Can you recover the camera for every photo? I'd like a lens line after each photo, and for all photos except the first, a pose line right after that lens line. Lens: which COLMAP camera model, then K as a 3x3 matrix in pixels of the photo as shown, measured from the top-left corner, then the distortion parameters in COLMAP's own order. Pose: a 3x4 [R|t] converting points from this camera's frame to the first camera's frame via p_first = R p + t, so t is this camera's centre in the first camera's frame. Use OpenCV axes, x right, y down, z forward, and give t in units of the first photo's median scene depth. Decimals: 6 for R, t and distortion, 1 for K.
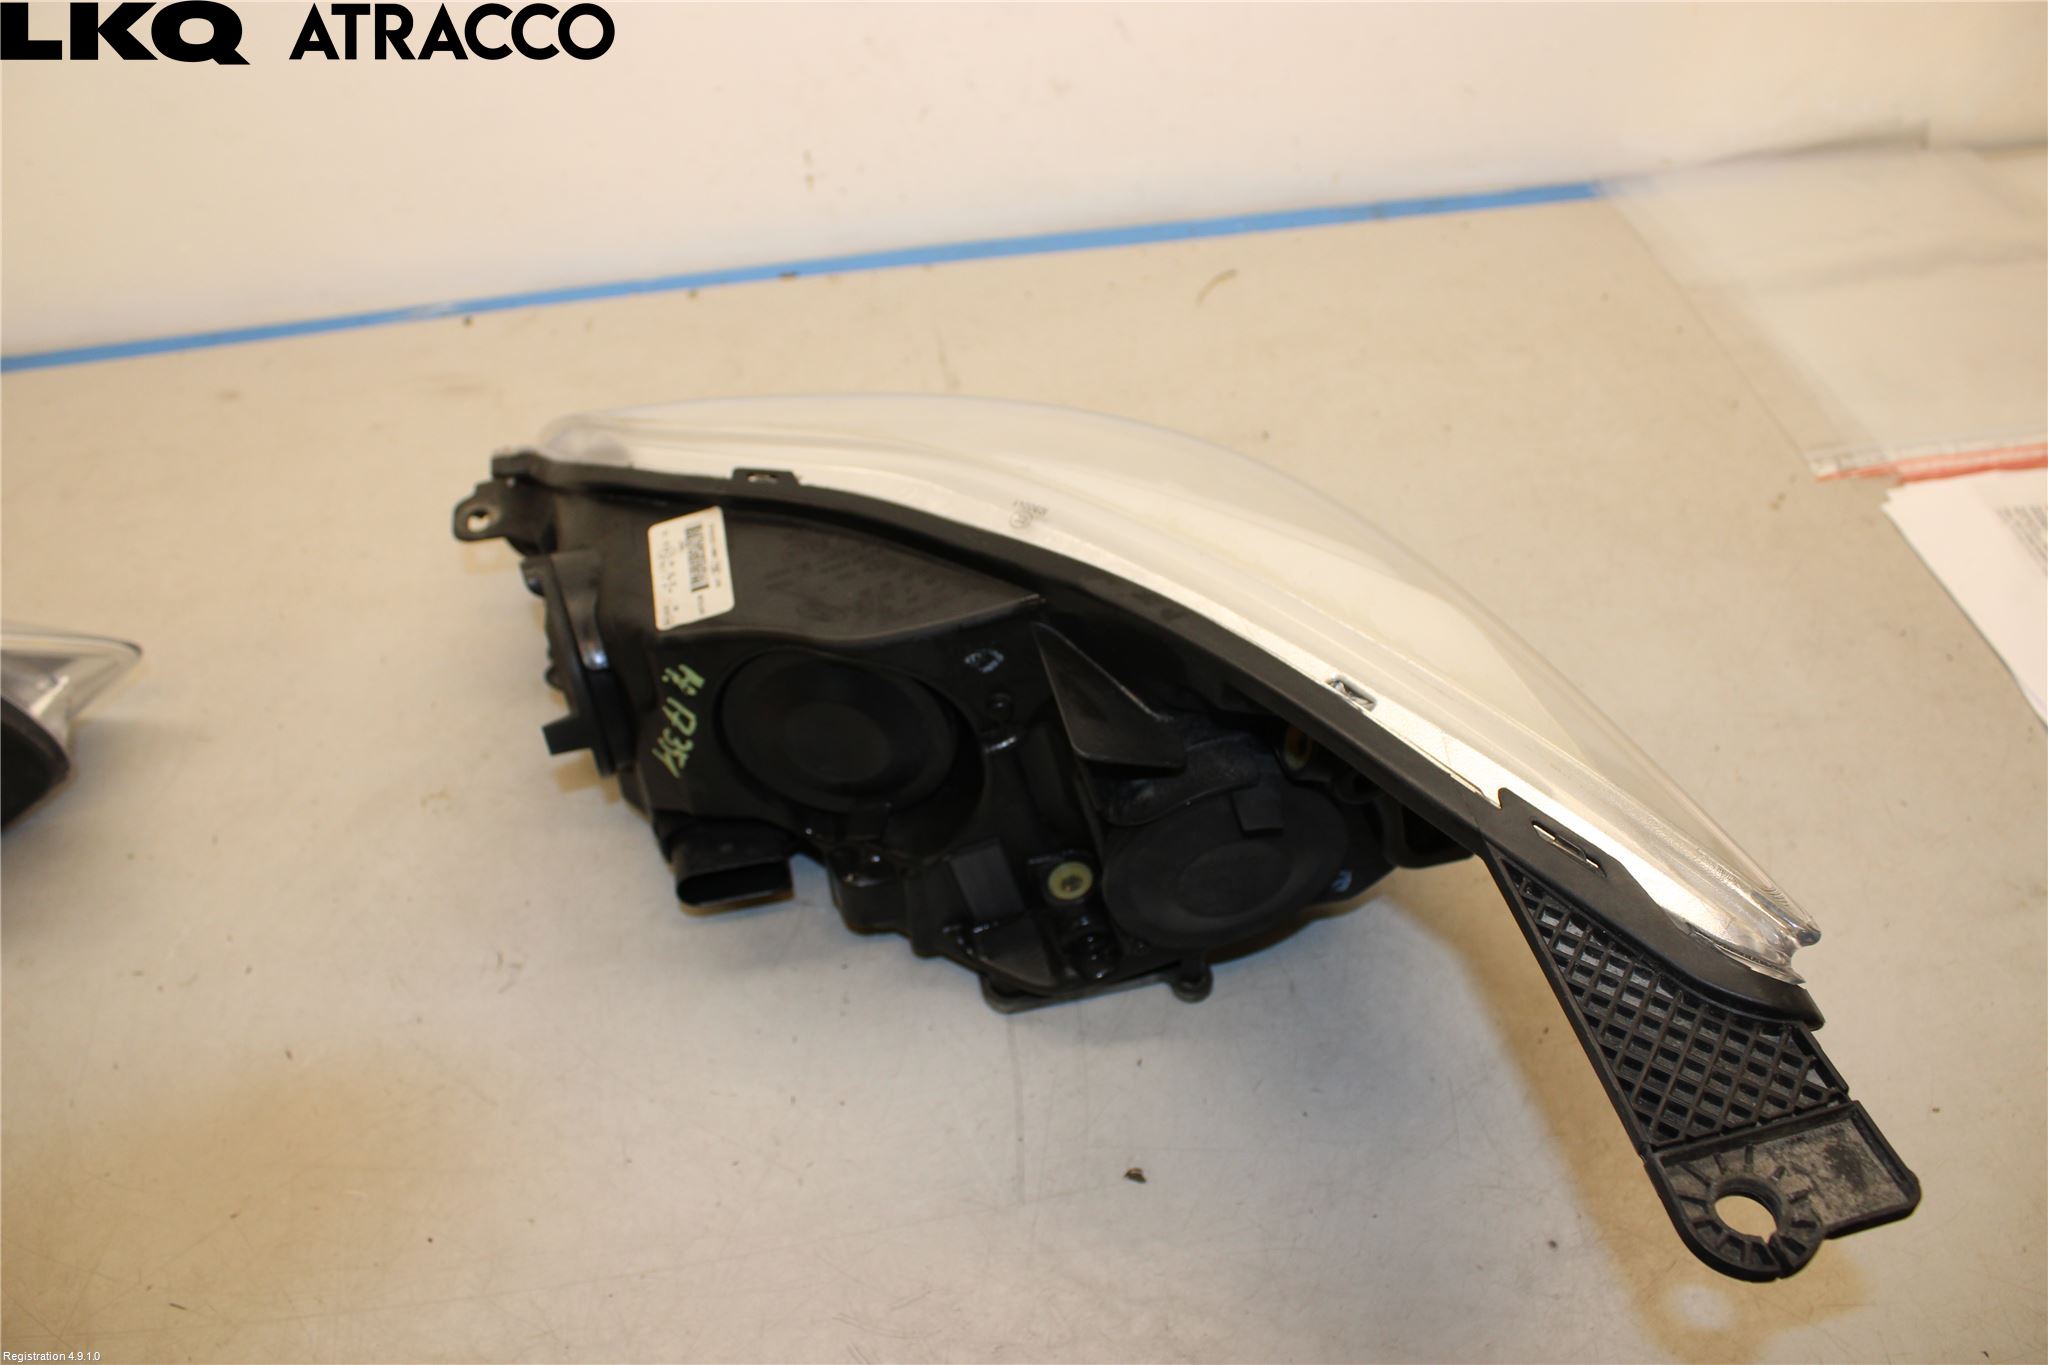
lens RADIAL K [[1784.4, 0, 1030.7], [0, 1784.4, 683.5], [0, 0, 1]] dist [-0.177514, 0.154432]
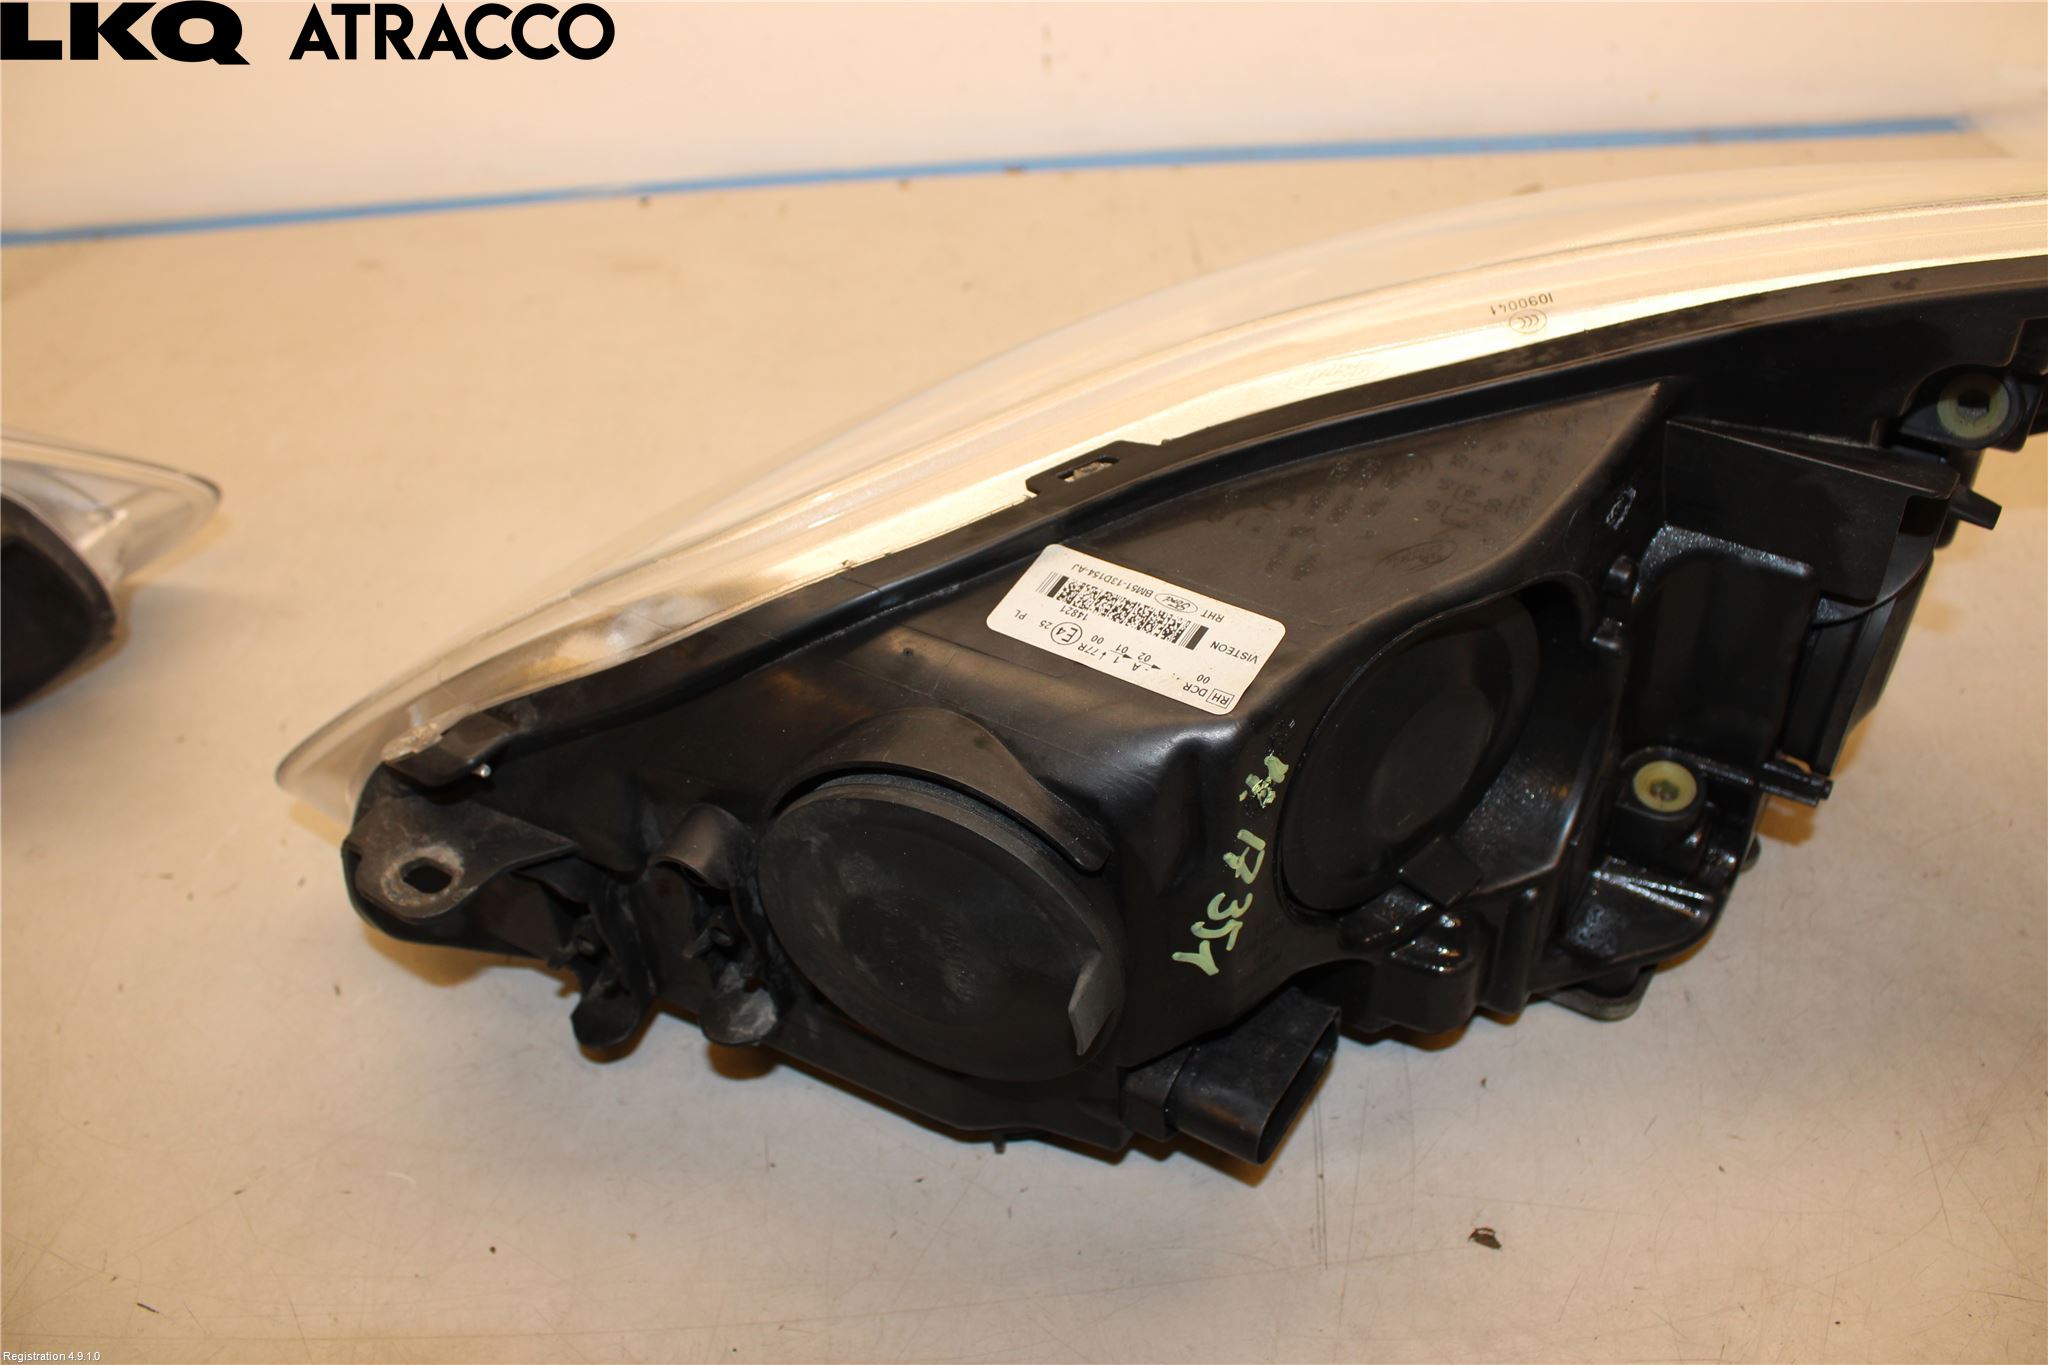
lens RADIAL K [[1784.4, 0, 1030.7], [0, 1784.4, 683.5], [0, 0, 1]] dist [-0.177514, 0.154432]
pose [[0.709076, -0.449351, 0.543411, -0.540231], [0.500273, 0.863688, 0.061404, -0.101999], [-0.496929, 0.228314, 0.837218, 0.530659]]
